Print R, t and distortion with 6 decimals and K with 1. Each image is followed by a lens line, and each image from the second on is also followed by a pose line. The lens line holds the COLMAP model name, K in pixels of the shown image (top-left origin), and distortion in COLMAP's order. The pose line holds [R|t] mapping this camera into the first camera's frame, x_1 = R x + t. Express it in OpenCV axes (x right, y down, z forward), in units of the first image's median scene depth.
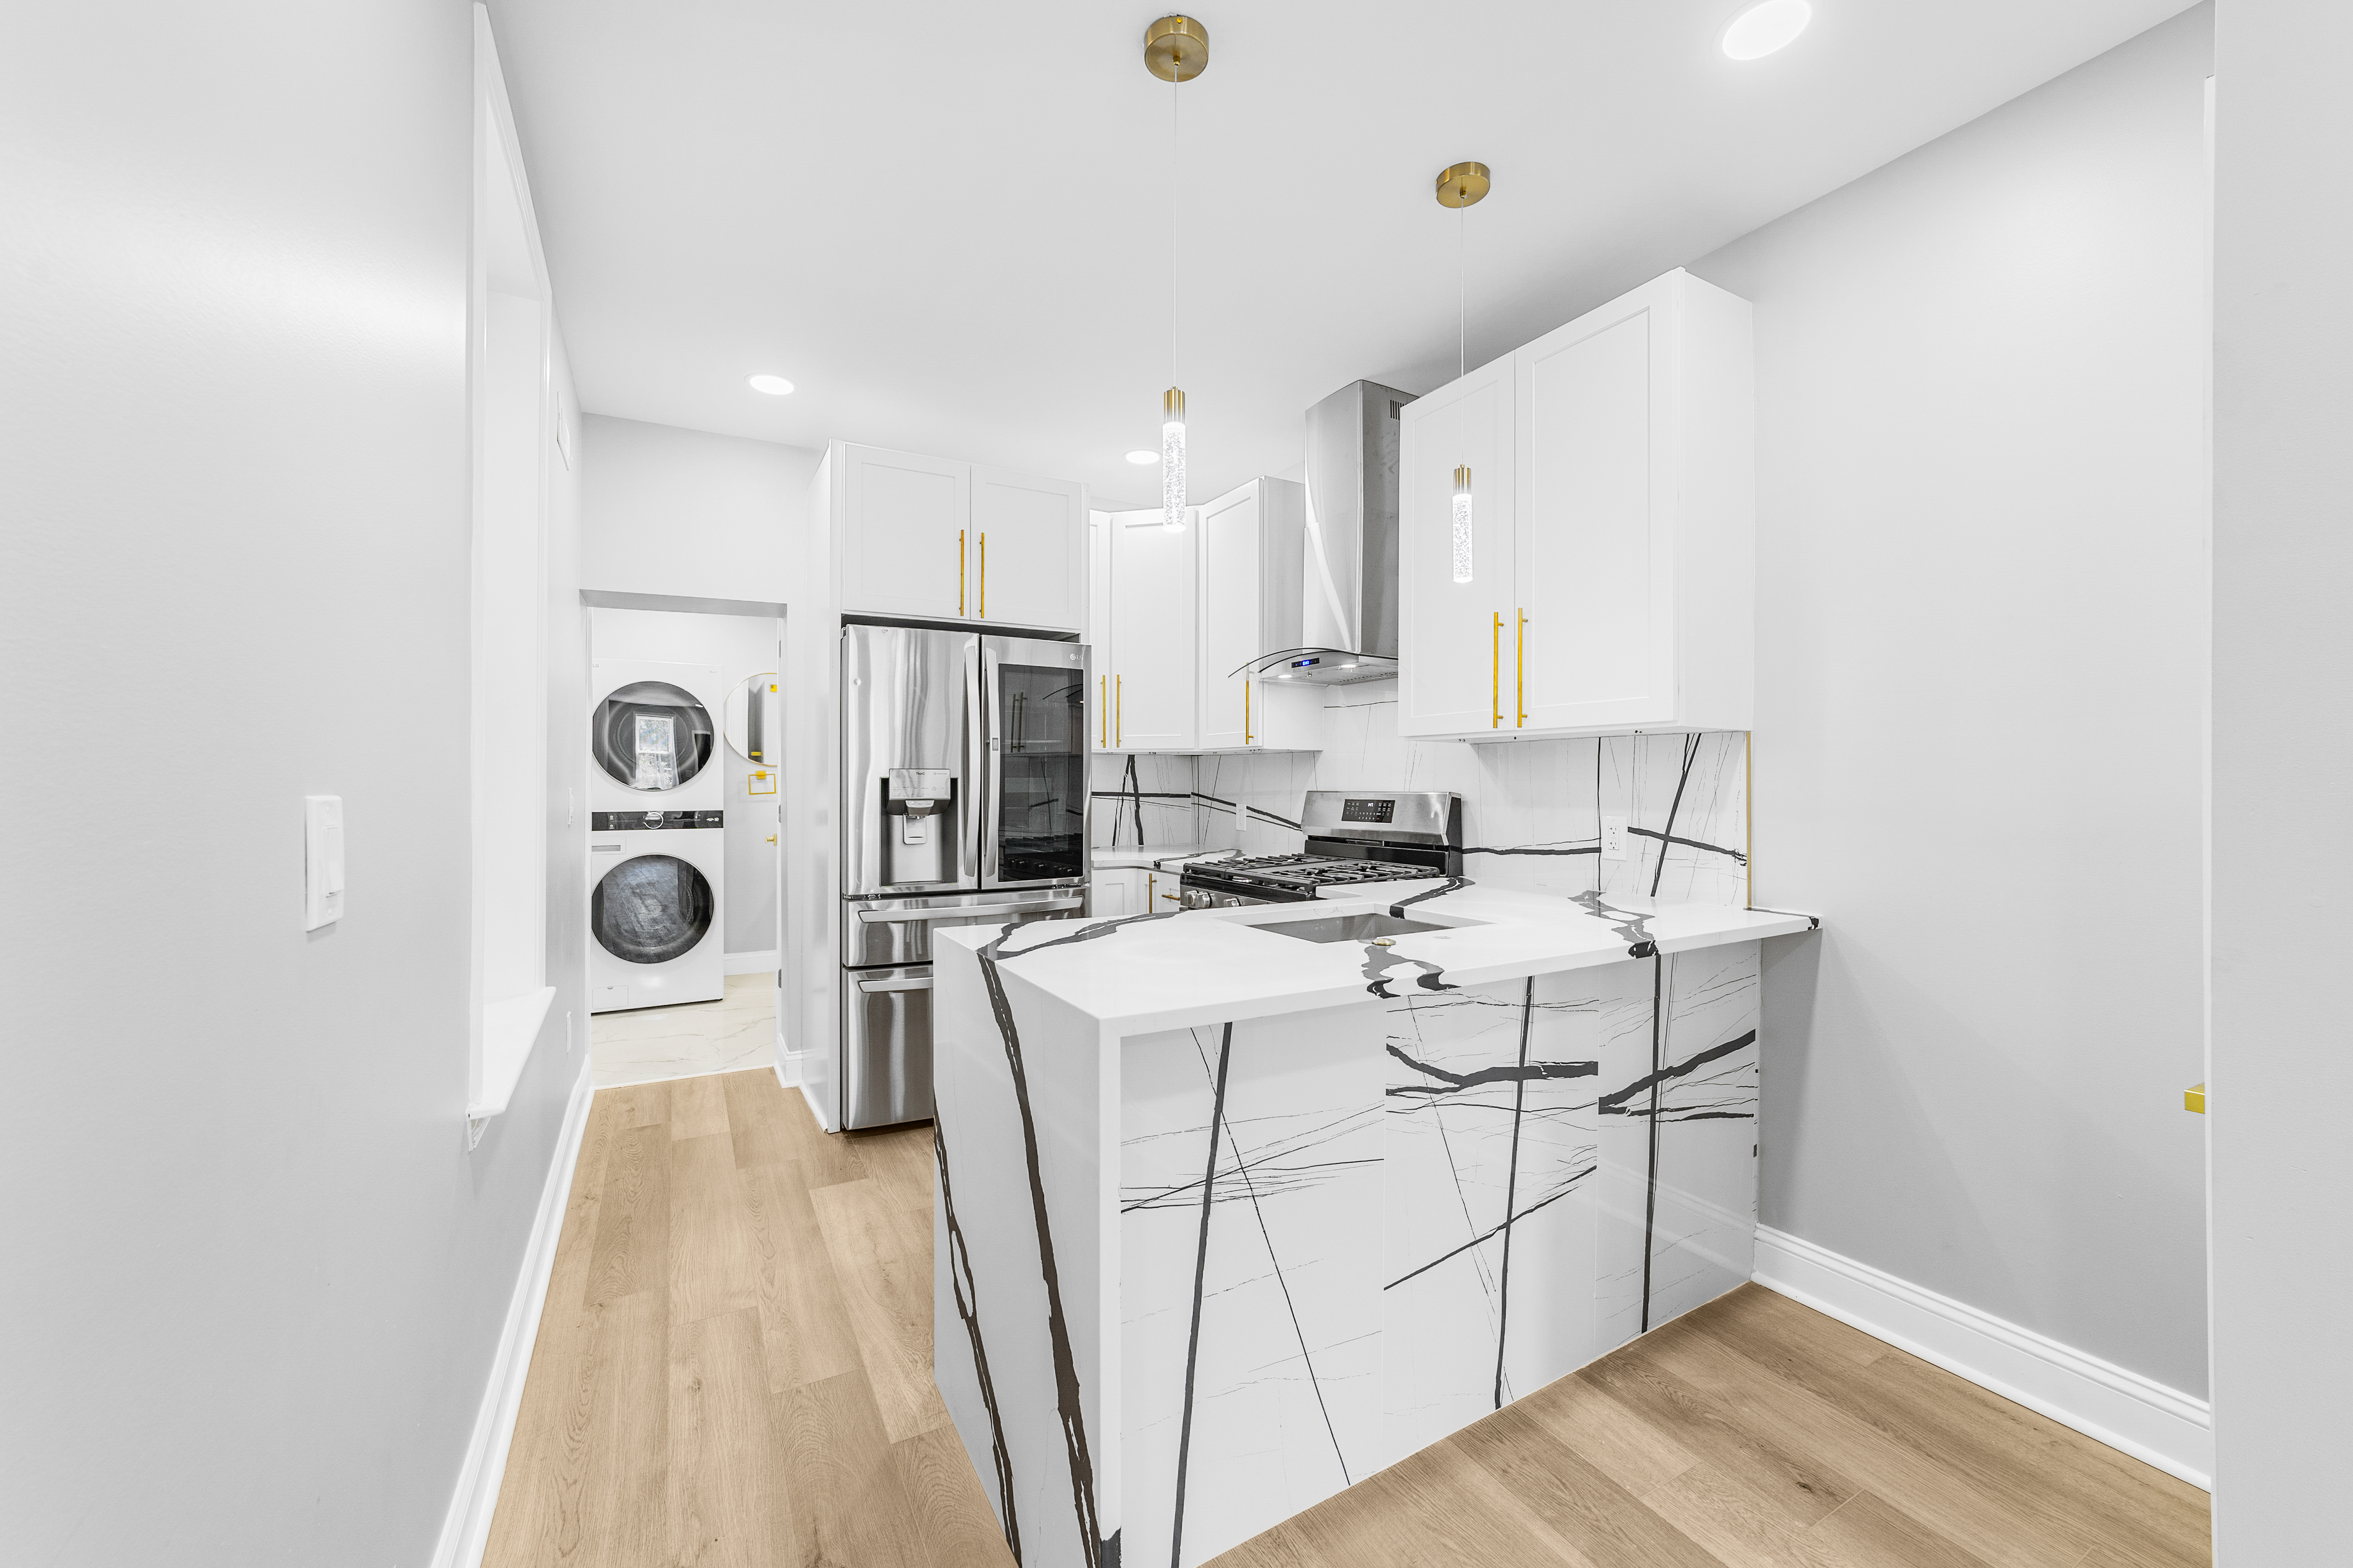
lens RADIAL K [[925.2, 0, 1176.5], [0, 925.2, 784.0], [0, 0, 1]] dist [-0.006014, -0.000008]
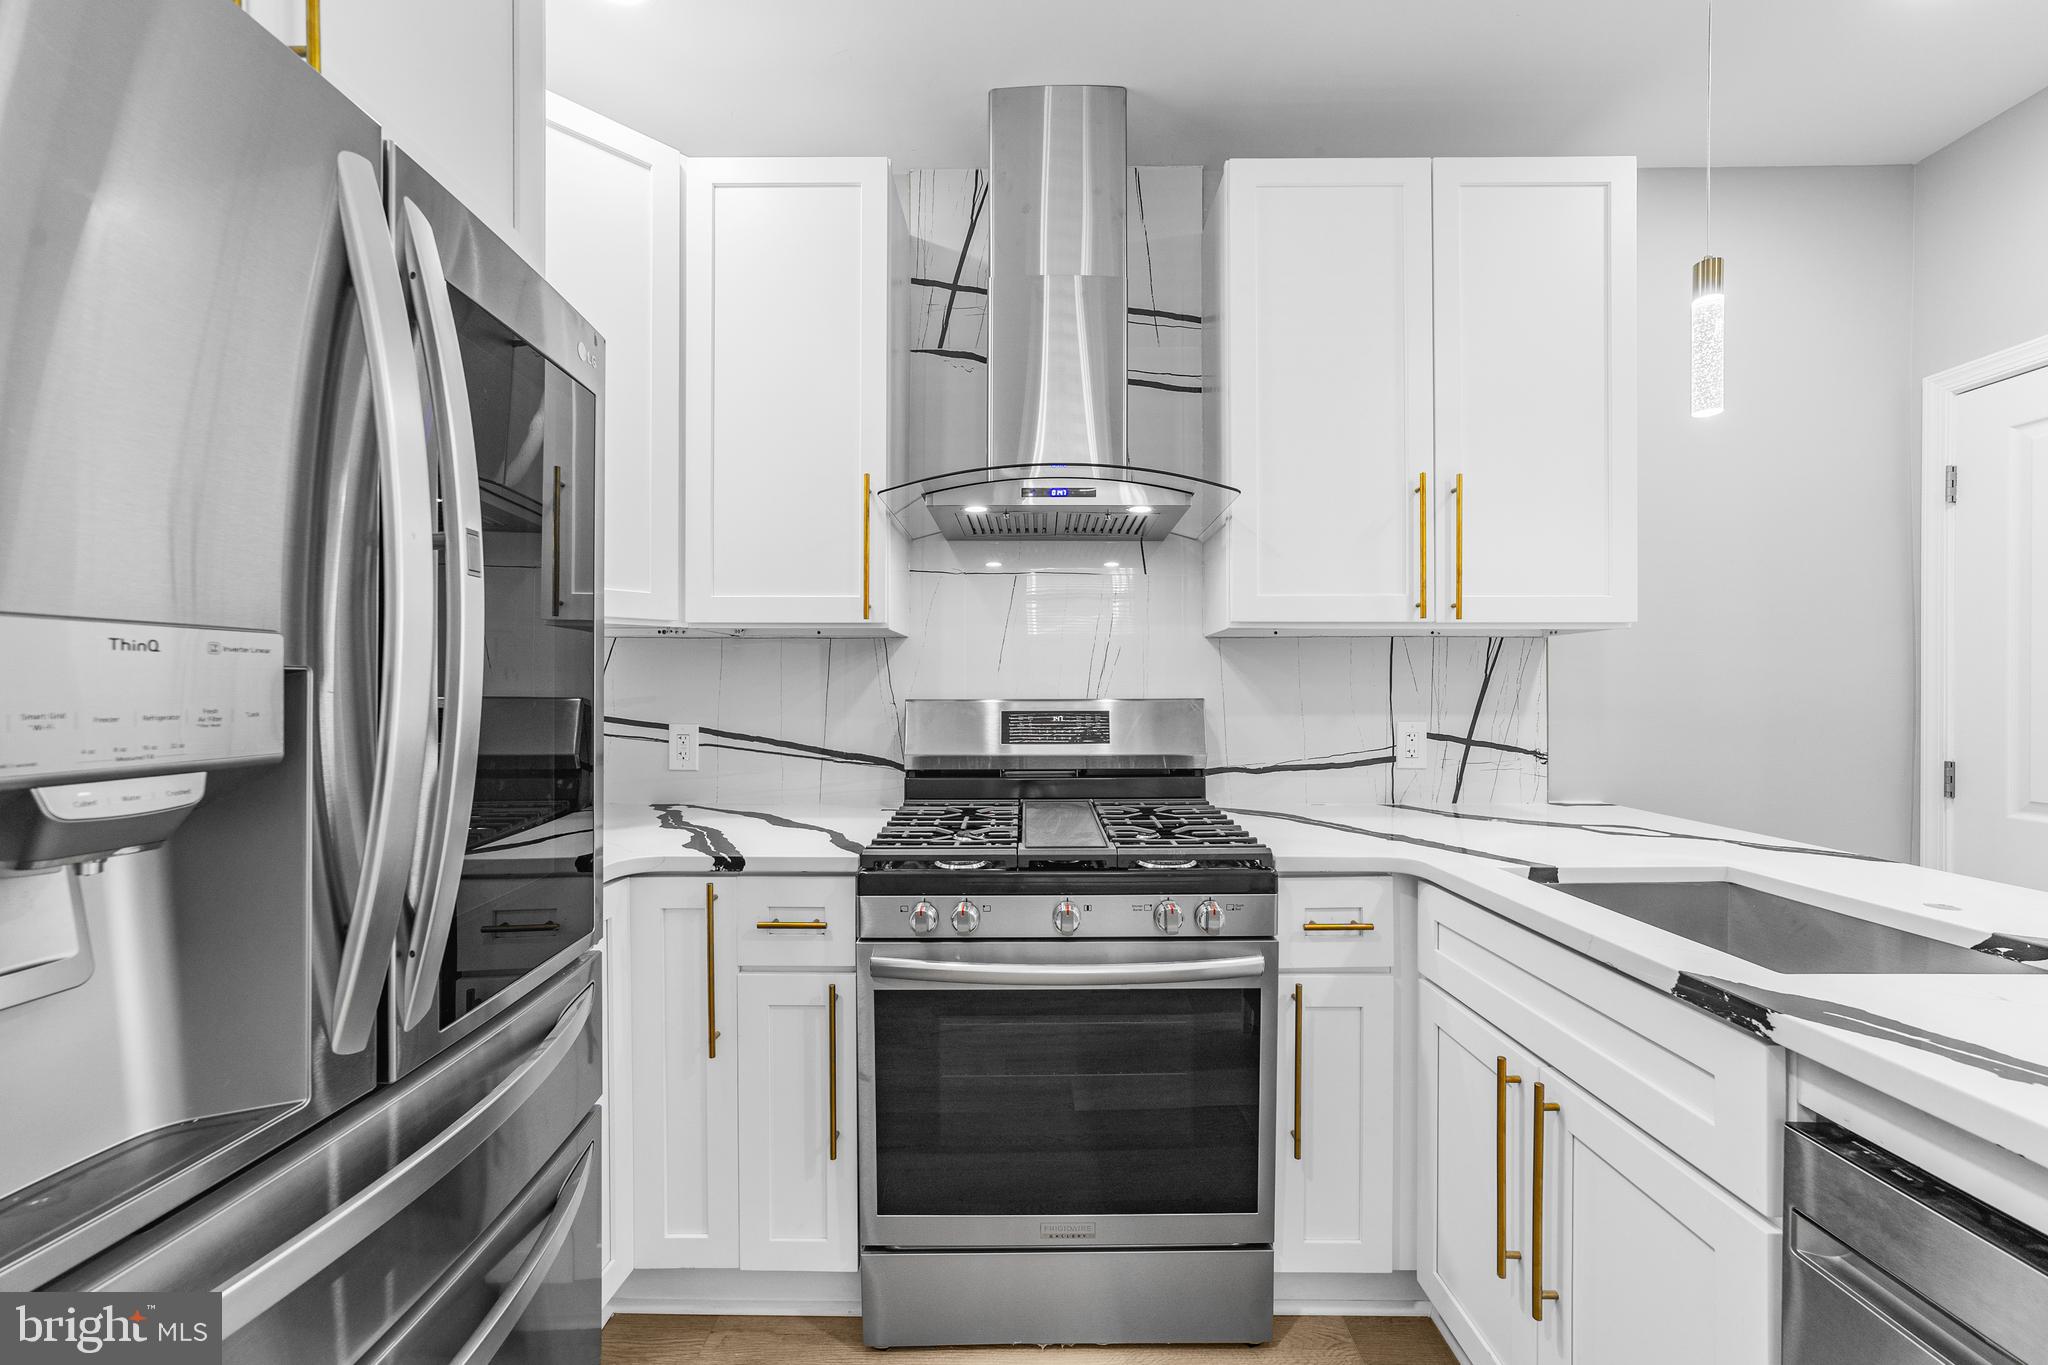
lens RADIAL K [[797.6, 0, 1021.4], [0, 797.6, 691.8], [0, 0, 1]] dist [-0.015377, 0.007598]
pose [[0.490575, -0.008557, 0.871357, -0.407051], [0.002366, 0.999961, 0.008488, -0.003236], [-0.871396, -0.002102, 0.490576, 0.922464]]
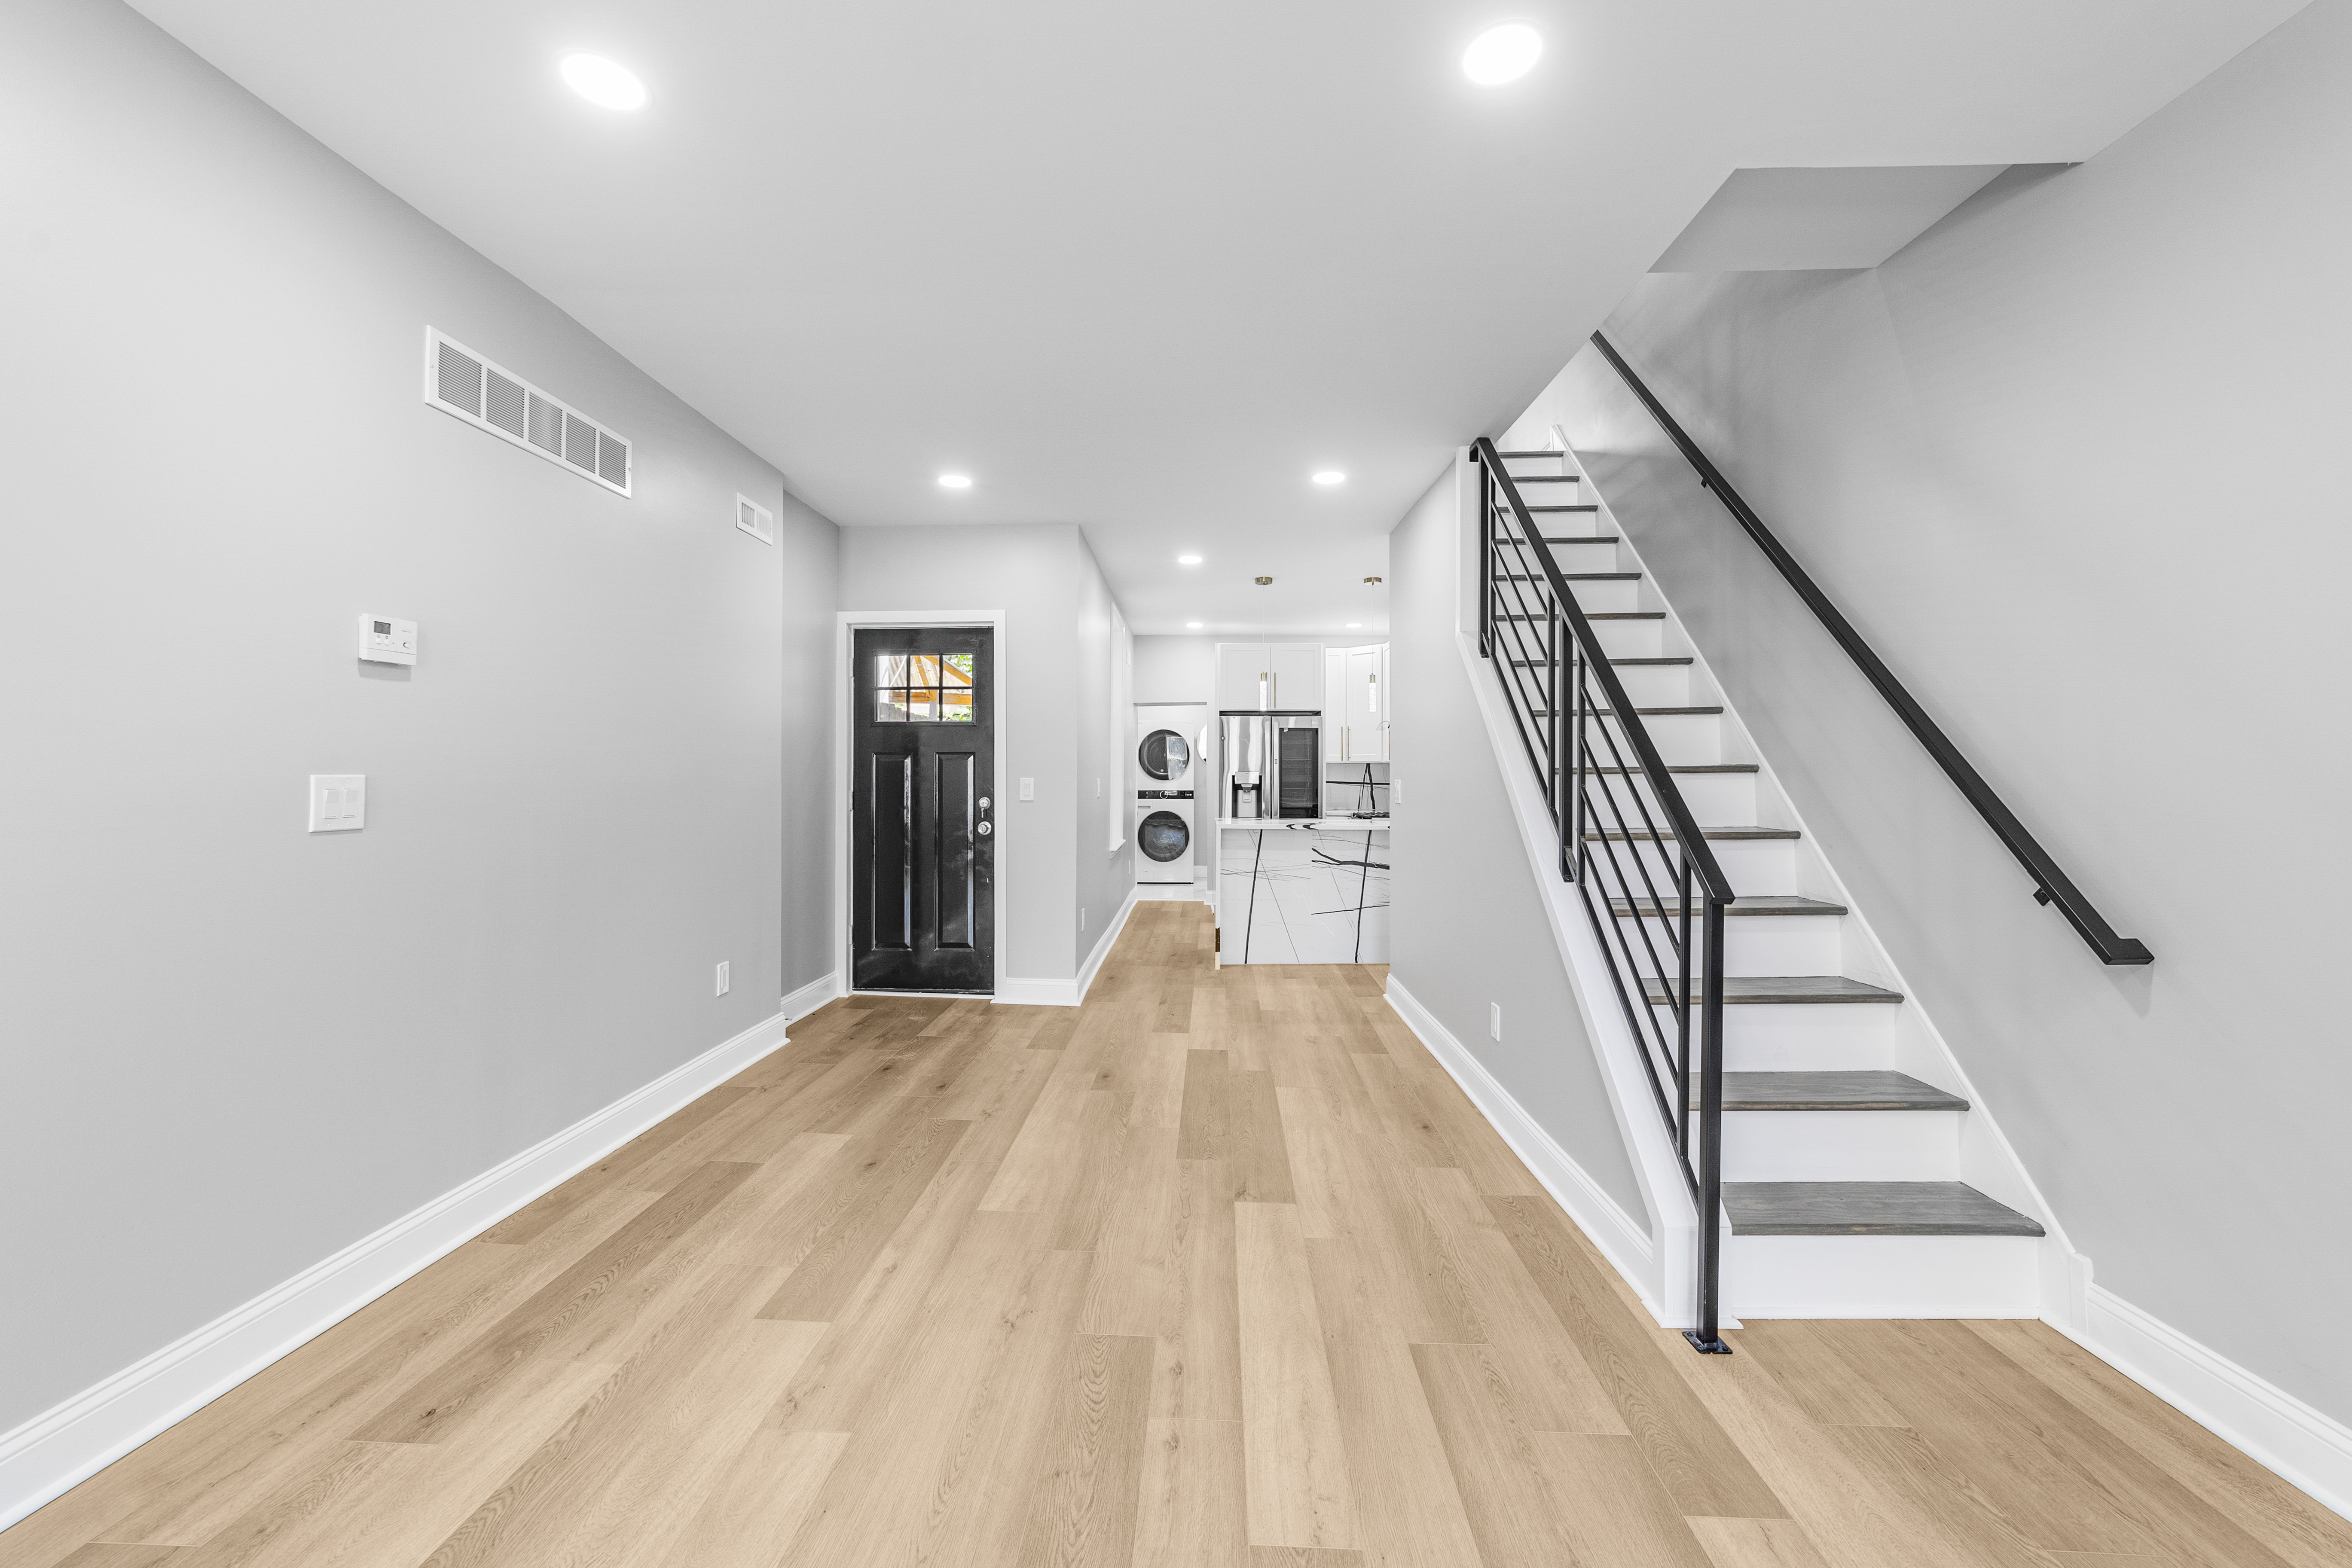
lens RADIAL K [[936.0, 0, 1189.4], [0, 936.0, 762.8], [0, 0, 1]] dist [-0.000162, 0.000147]
pose [[0.864613, -0.006179, -0.502401, 1.056984], [-0.002878, 0.999847, -0.017249, 0.004360], [0.502431, 0.016359, 0.864463, -1.559112]]
